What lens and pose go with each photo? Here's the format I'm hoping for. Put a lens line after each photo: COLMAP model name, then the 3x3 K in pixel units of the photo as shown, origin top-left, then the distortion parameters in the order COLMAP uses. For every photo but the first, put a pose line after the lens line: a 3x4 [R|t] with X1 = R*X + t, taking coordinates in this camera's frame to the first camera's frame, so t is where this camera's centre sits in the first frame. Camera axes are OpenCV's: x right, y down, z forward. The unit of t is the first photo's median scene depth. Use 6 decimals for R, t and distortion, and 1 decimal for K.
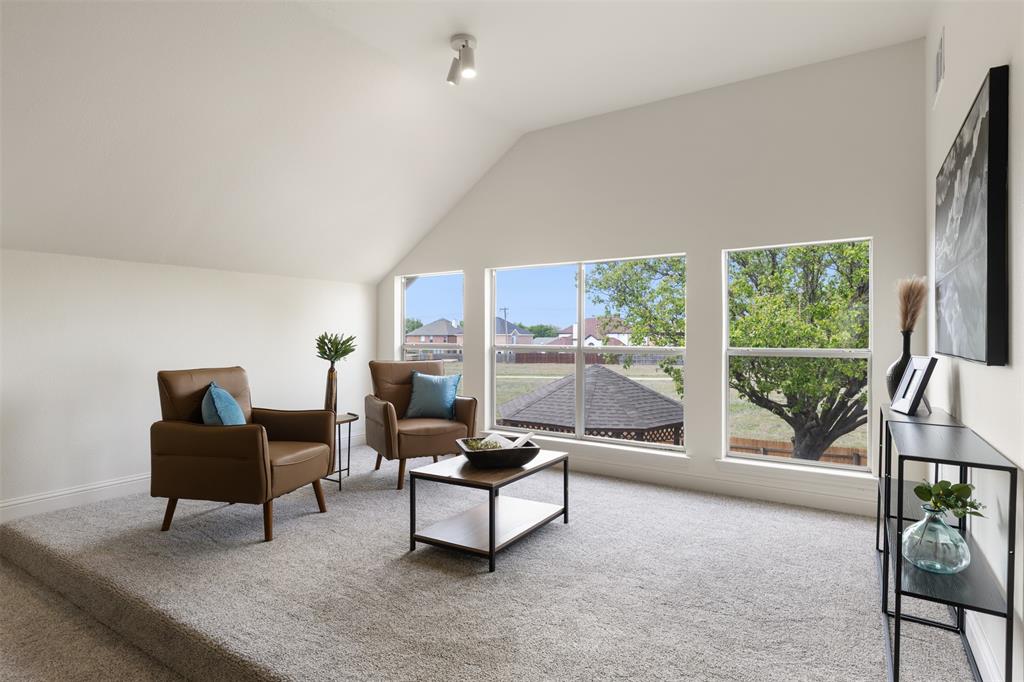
lens RADIAL K [[537.5, 0, 514.9], [0, 537.5, 337.4], [0, 0, 1]] dist [-0.001846, -0.000177]
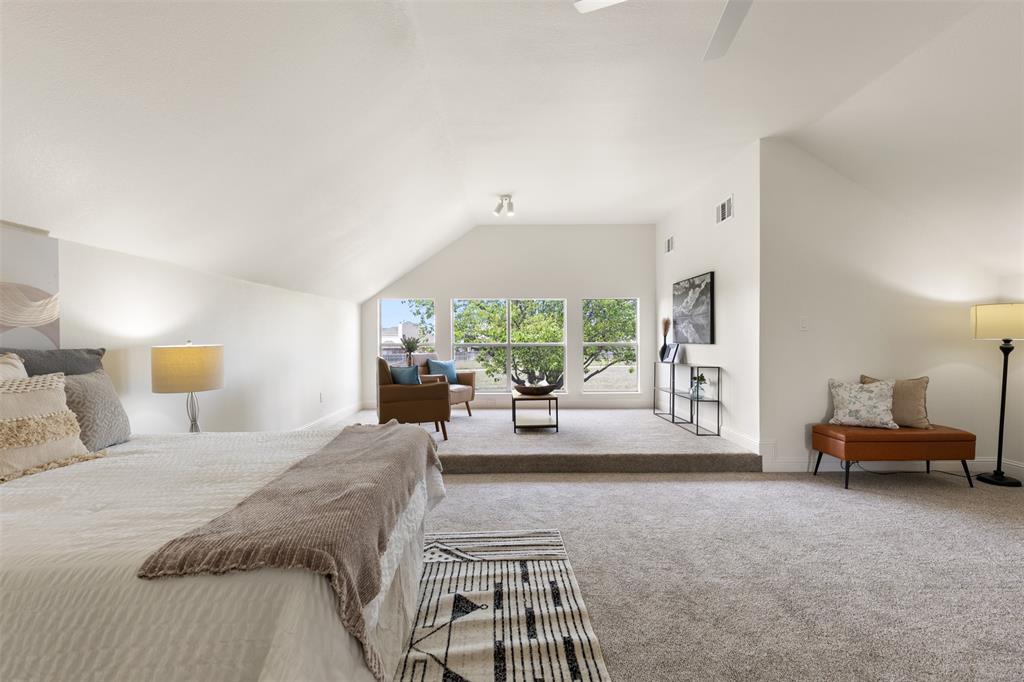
lens RADIAL K [[458.4, 0, 512.0], [0, 458.4, 341.0], [0, 0, 1]] dist [0.004293, -0.000355]
pose [[0.840472, -0.007699, 0.541801, -0.870544], [0.005764, 0.999970, 0.005267, 0.000631], [-0.541825, -0.001304, 0.840490, -0.427222]]
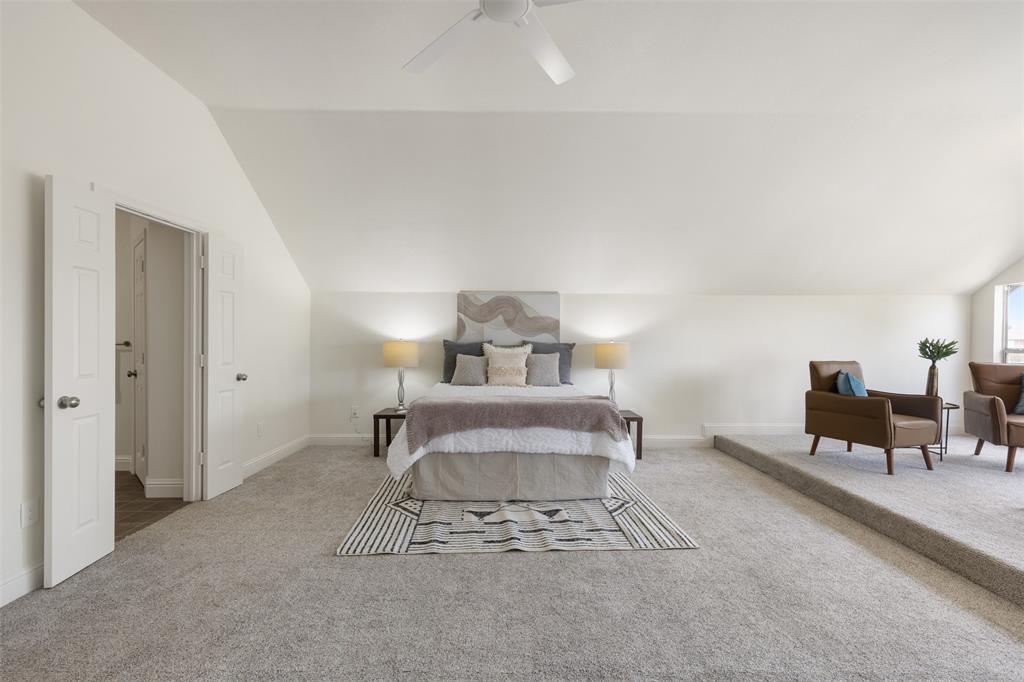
lens RADIAL K [[458.4, 0, 512.0], [0, 458.4, 341.0], [0, 0, 1]] dist [0.004293, -0.000355]
pose [[0.544354, 0.007971, -0.838818, 0.036539], [-0.006451, 0.999965, 0.005316, -0.001620], [0.838831, 0.002518, 0.544386, -0.457111]]
